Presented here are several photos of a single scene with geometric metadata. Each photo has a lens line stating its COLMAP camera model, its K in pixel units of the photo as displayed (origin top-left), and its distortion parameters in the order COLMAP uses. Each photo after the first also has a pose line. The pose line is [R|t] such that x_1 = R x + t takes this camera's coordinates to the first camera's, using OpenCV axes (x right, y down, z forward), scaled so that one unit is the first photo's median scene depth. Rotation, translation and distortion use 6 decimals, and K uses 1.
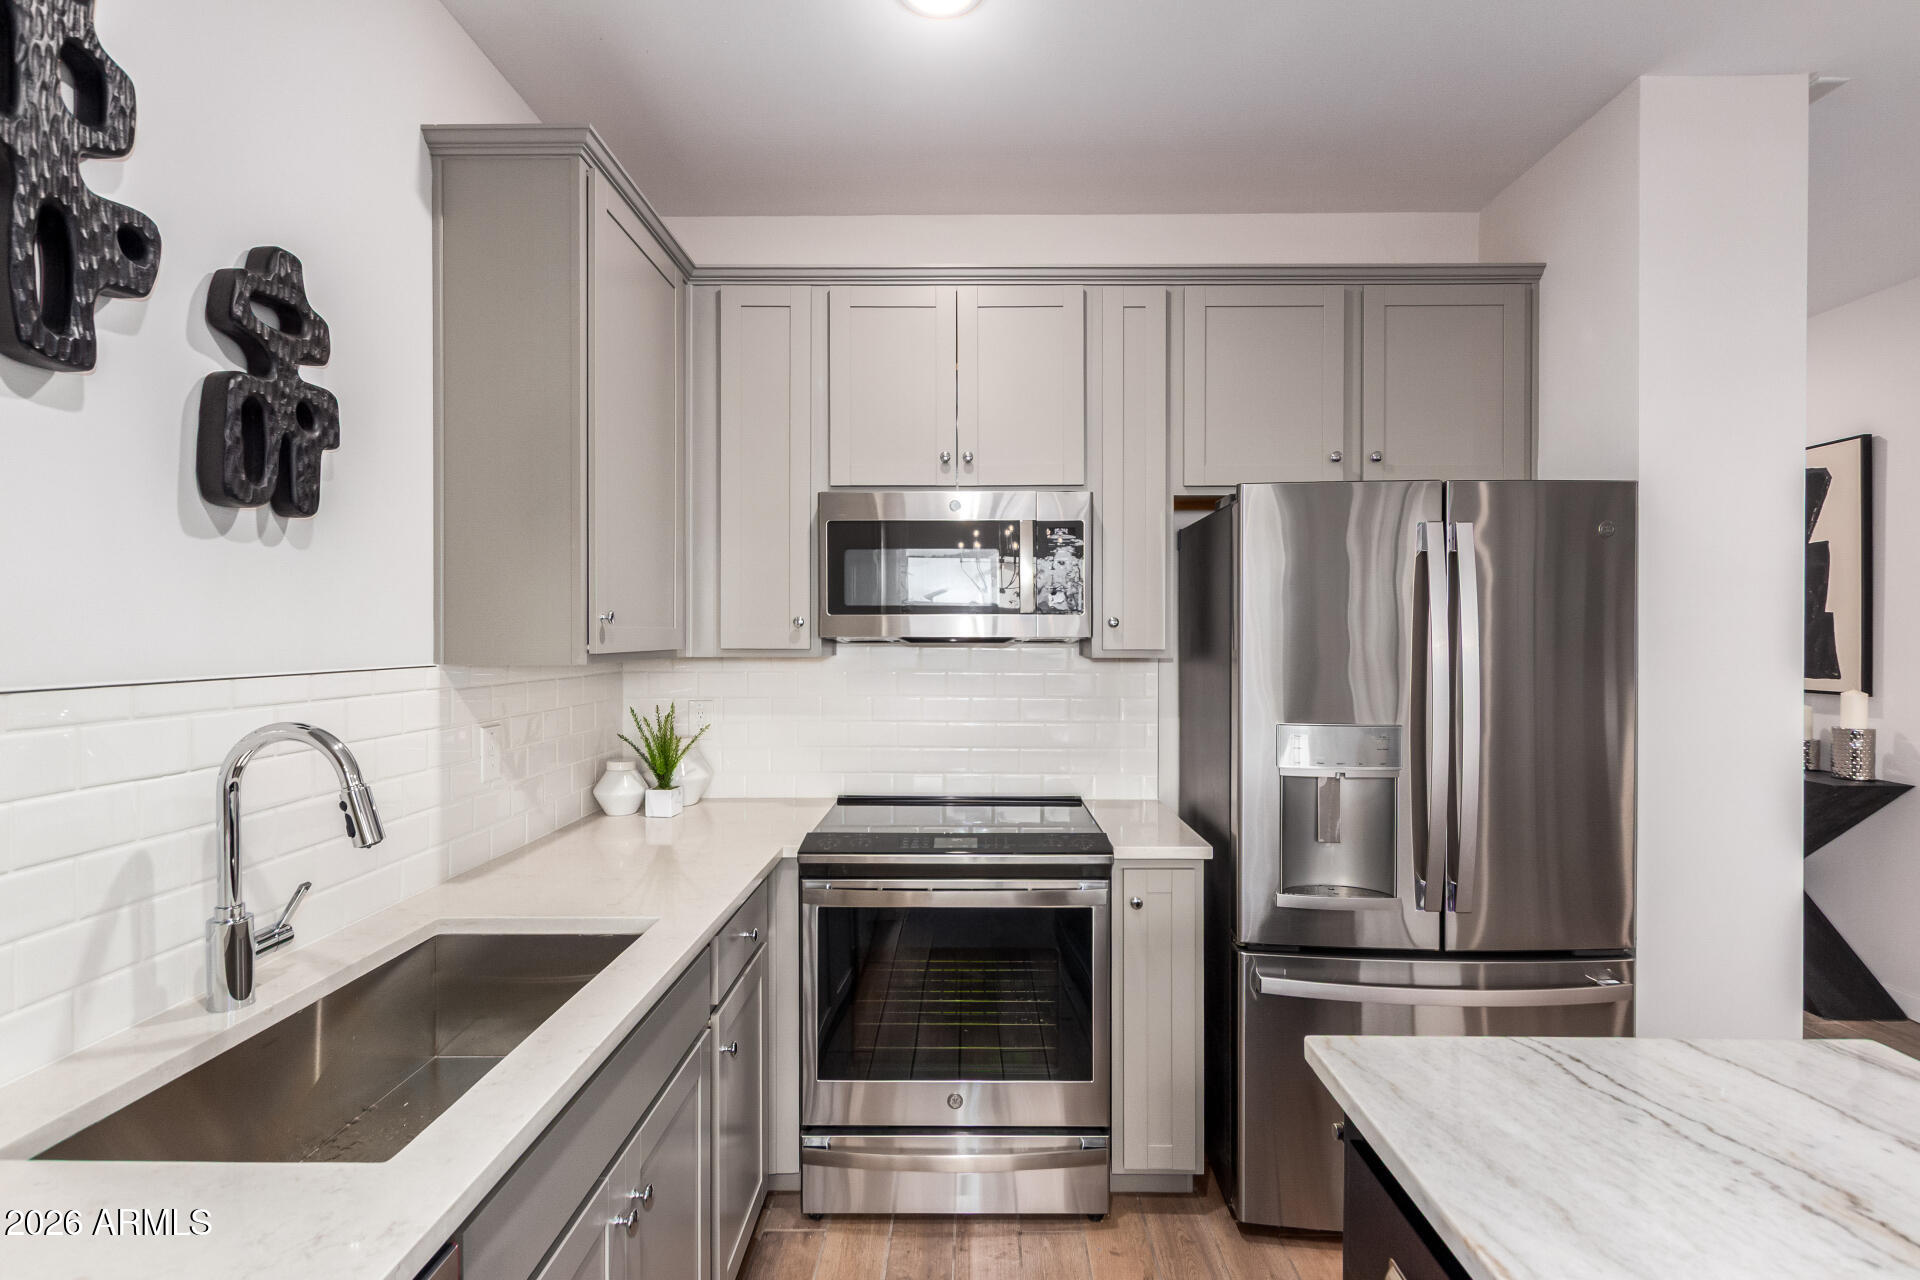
lens RADIAL K [[910.7, 0, 990.1], [0, 910.7, 630.5], [0, 0, 1]] dist [0.008490, 0.000043]
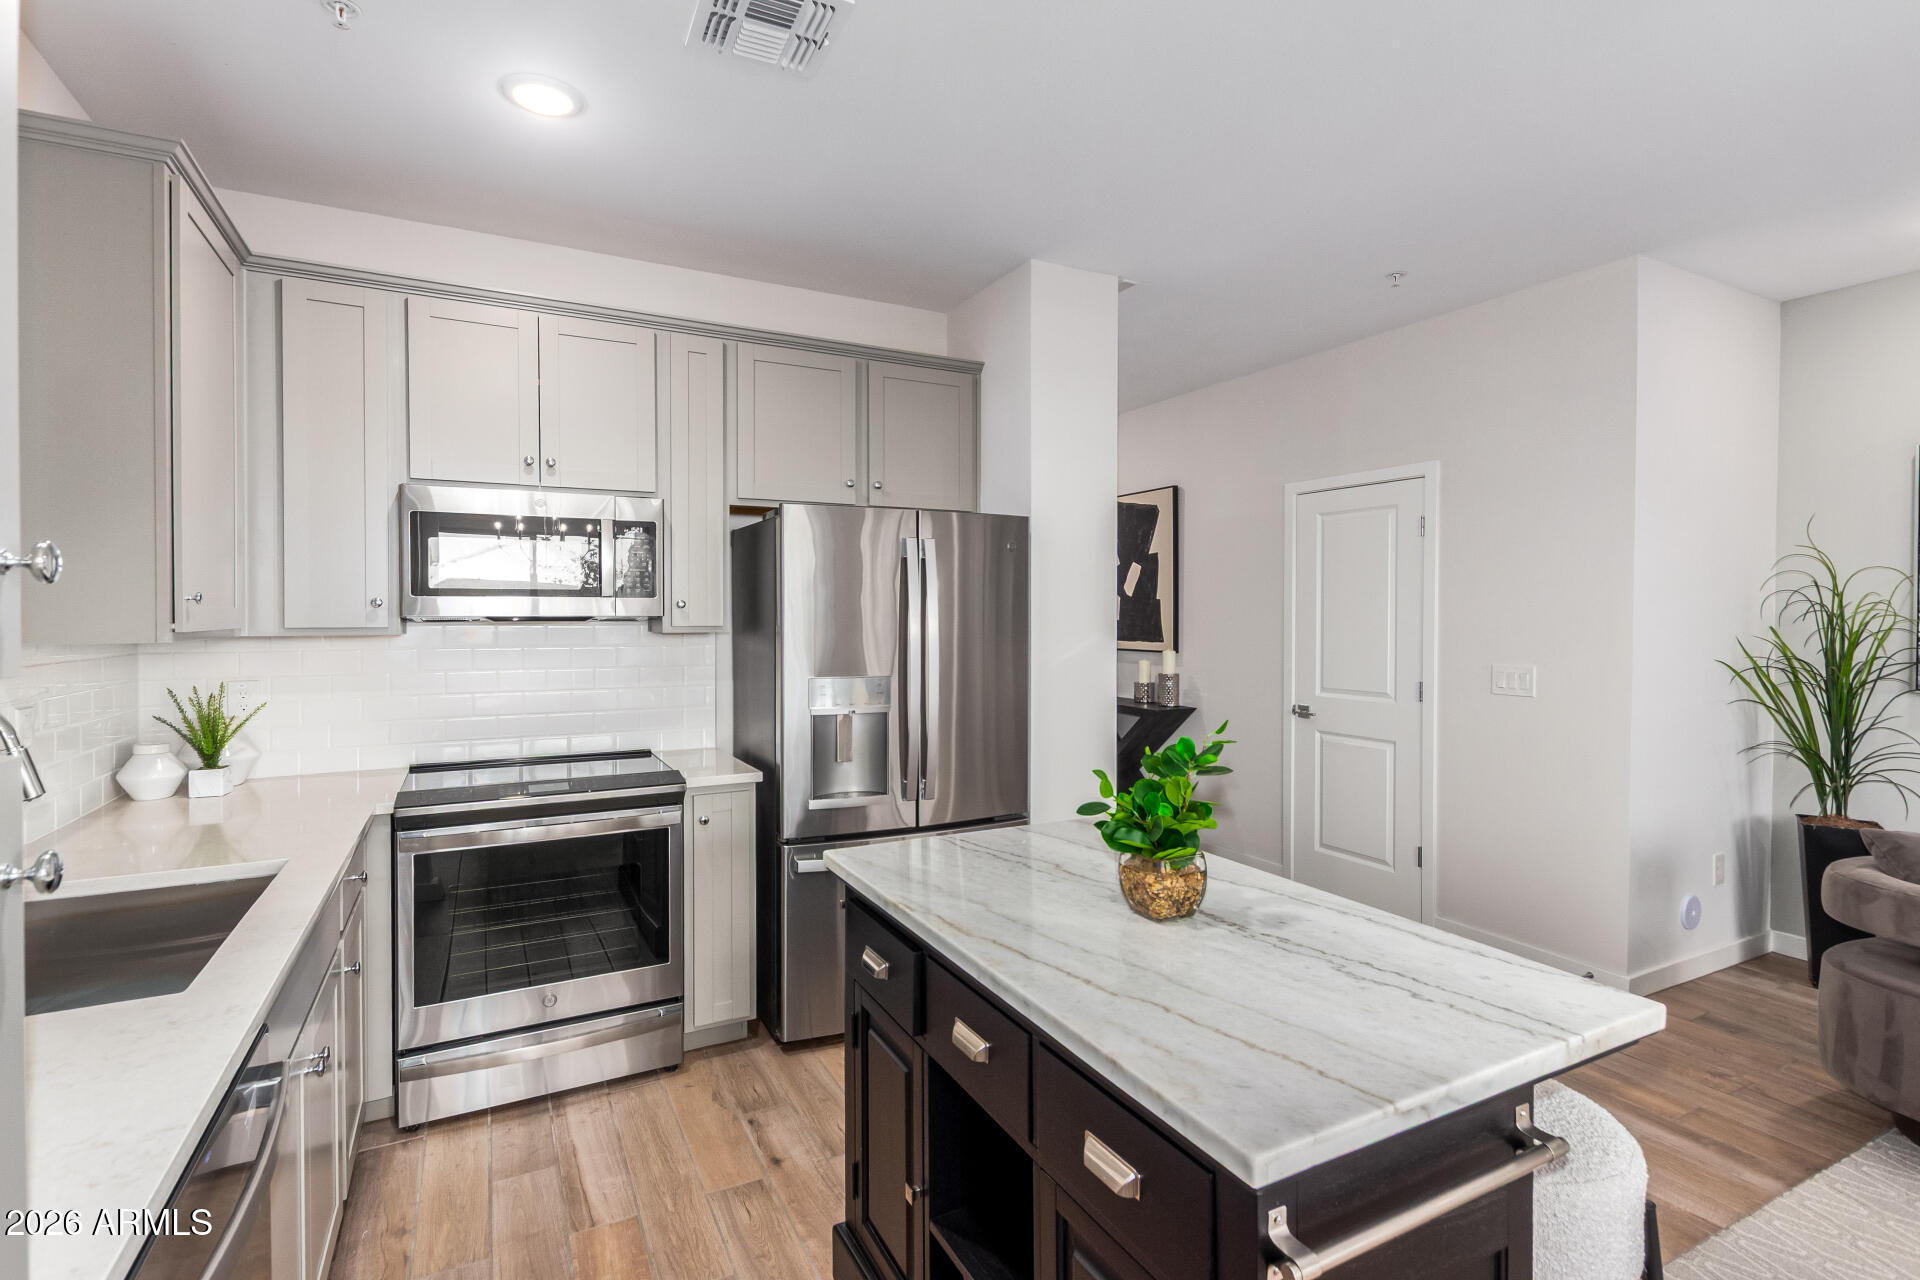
lens RADIAL K [[910.7, 0, 990.1], [0, 910.7, 630.5], [0, 0, 1]] dist [0.008490, 0.000043]
pose [[0.878021, -0.009552, 0.478526, -0.096296], [-0.001406, 0.999745, 0.022537, -0.001622], [-0.478619, -0.020461, 0.877784, -0.316228]]
